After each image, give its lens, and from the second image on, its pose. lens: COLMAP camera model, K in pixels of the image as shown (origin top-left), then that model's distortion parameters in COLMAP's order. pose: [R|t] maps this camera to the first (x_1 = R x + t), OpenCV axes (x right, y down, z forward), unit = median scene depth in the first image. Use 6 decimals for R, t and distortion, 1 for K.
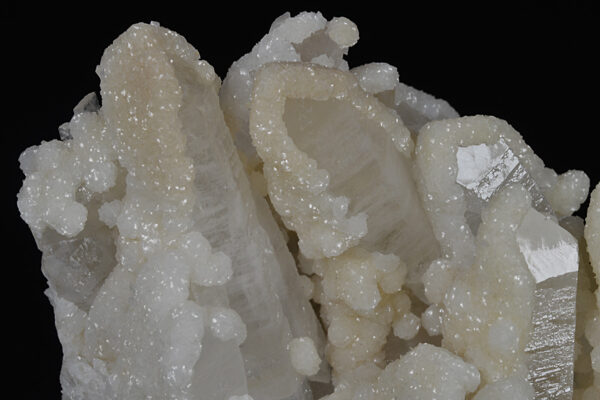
lens RADIAL K [[1650.3, 0, 295.6], [0, 1650.3, 201.9], [0, 0, 1]] dist [-0.097094, 0.000000]
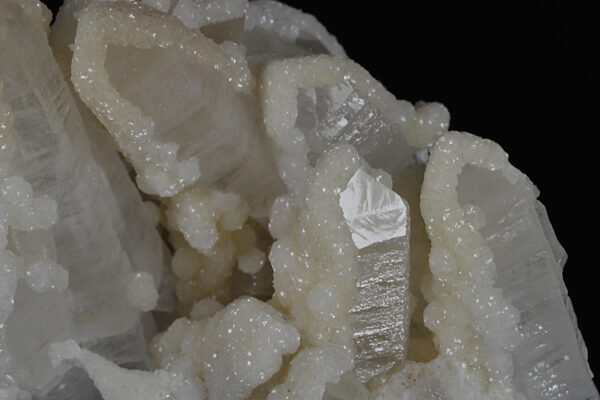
lens RADIAL K [[1650.3, 0, 298.8], [0, 1650.3, 199.2], [0, 0, 1]] dist [-0.097094, 0.000000]
pose [[0.998848, 0.034153, -0.033703, 0.134516], [-0.027803, 0.984426, 0.173589, -0.137862], [0.039107, -0.172452, 0.984241, 0.050051]]
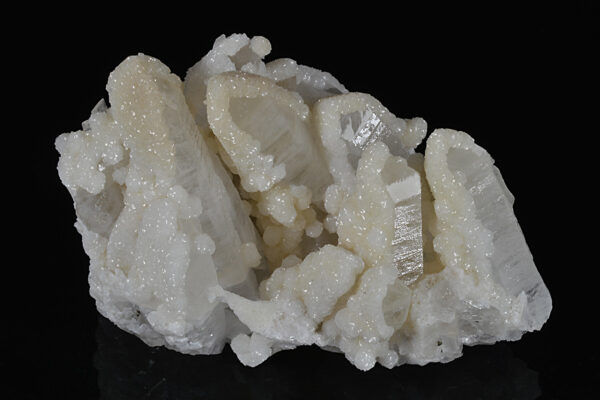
lens RADIAL K [[1650.3, 0, 302.8], [0, 1650.3, 198.2], [0, 0, 1]] dist [-0.097094, 0.000000]
pose [[0.994220, -0.078242, 0.073517, -0.057078], [0.069253, 0.990627, 0.117741, -0.142468], [-0.082040, -0.111969, 0.990319, -0.547004]]
